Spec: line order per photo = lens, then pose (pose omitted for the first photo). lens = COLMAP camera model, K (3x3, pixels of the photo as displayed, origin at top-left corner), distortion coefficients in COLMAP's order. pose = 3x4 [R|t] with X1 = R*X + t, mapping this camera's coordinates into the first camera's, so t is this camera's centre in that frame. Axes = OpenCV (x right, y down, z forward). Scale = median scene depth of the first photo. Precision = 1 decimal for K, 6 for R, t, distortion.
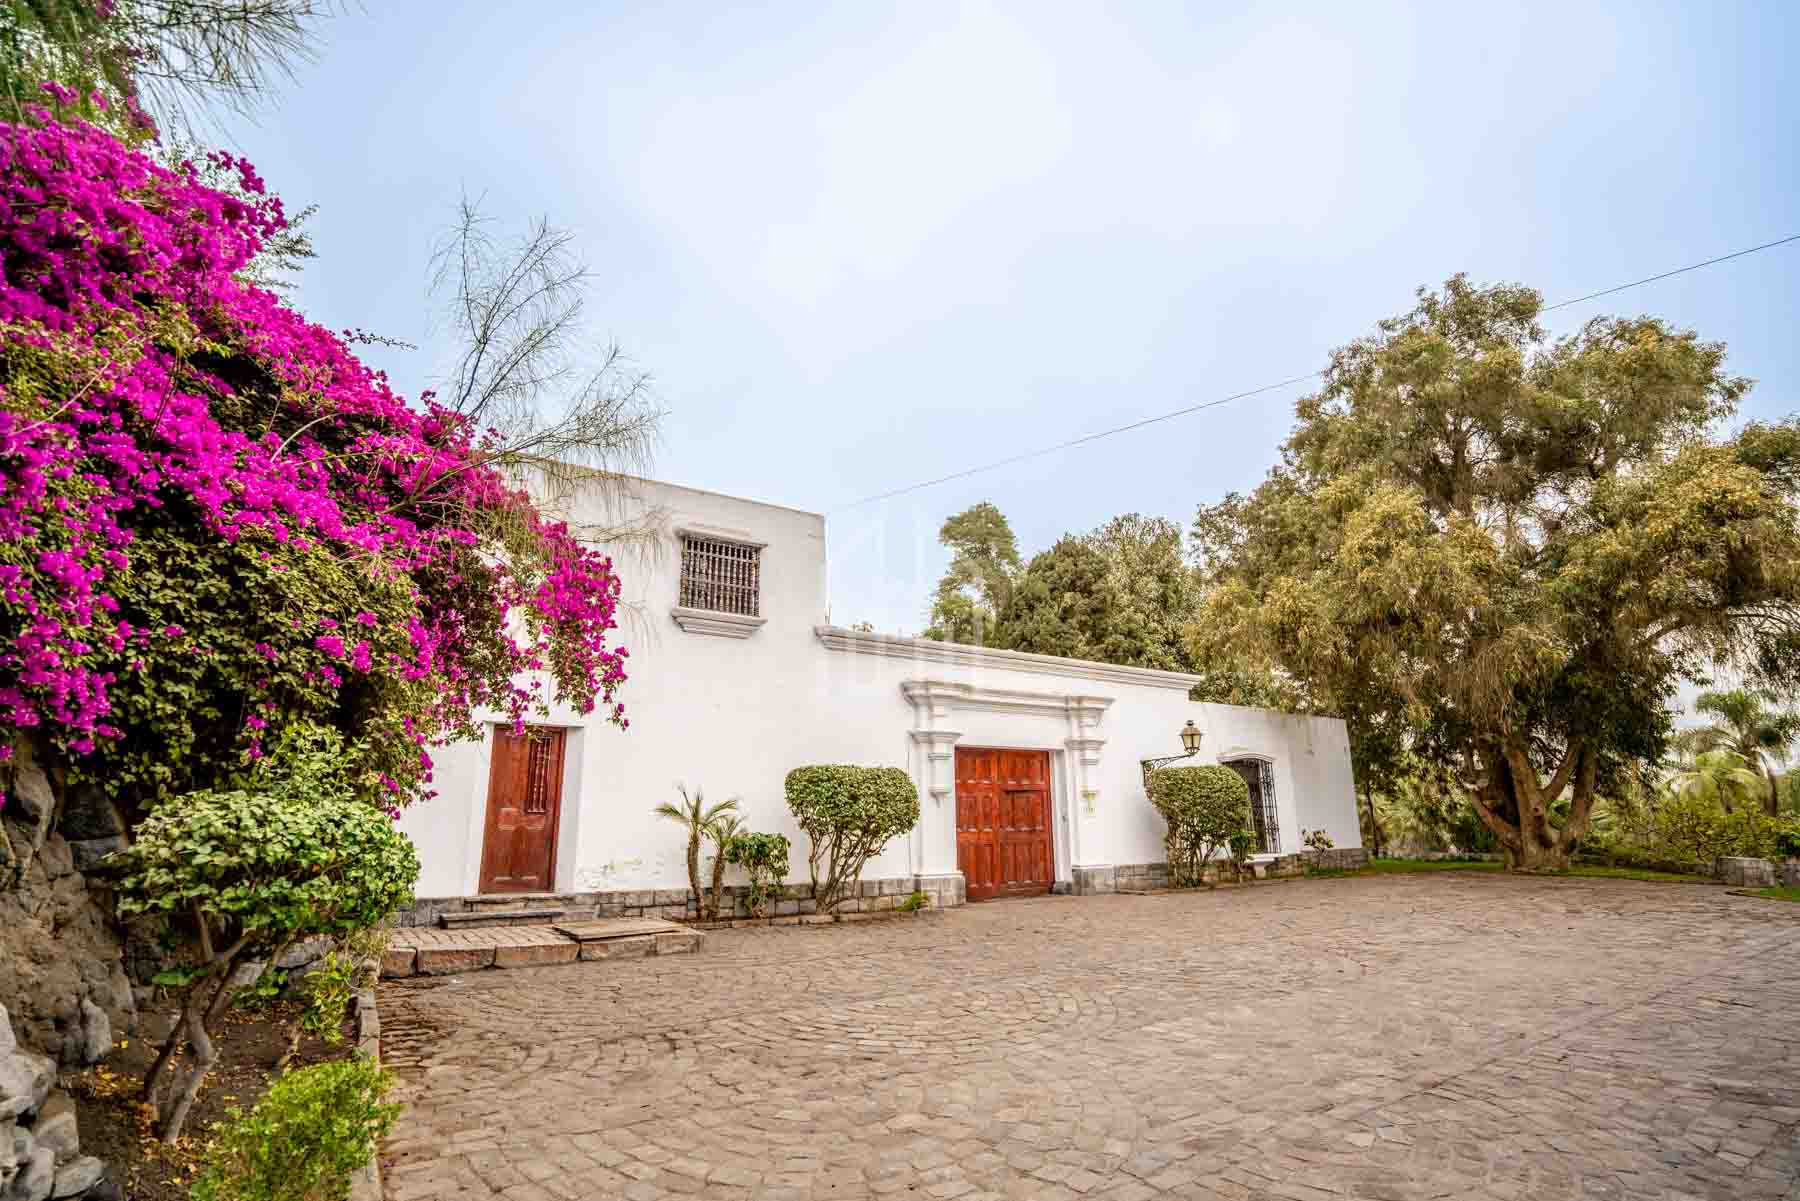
lens RADIAL K [[824.0, 0, 900.0], [0, 824.0, 600.5], [0, 0, 1]] dist [-0.059199, 0.022435]
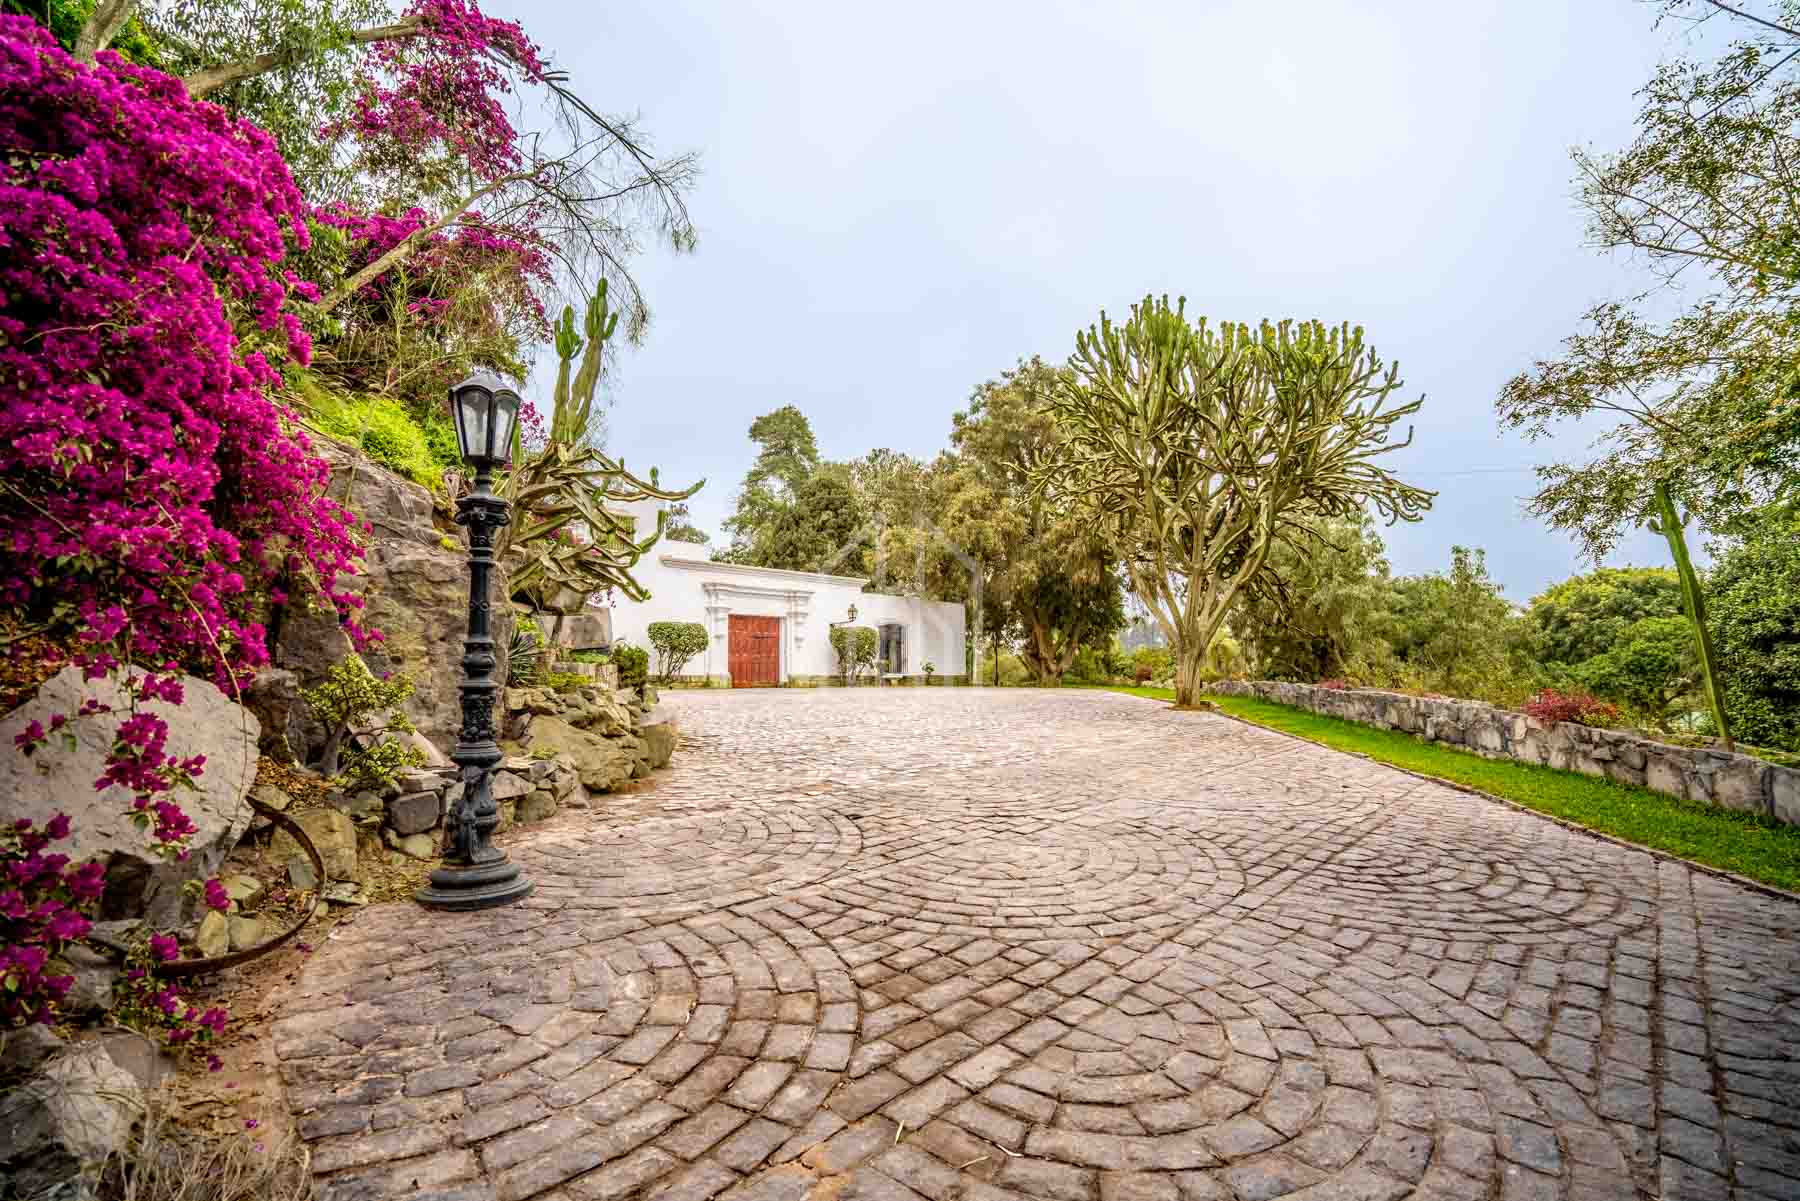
lens RADIAL K [[824.0, 0, 900.0], [0, 824.0, 600.5], [0, 0, 1]] dist [-0.059199, 0.022435]
pose [[0.975058, 0.021373, 0.220920, 0.025262], [-0.056414, 0.986529, 0.153548, -0.164764], [-0.214662, -0.162181, 0.963129, -0.894458]]
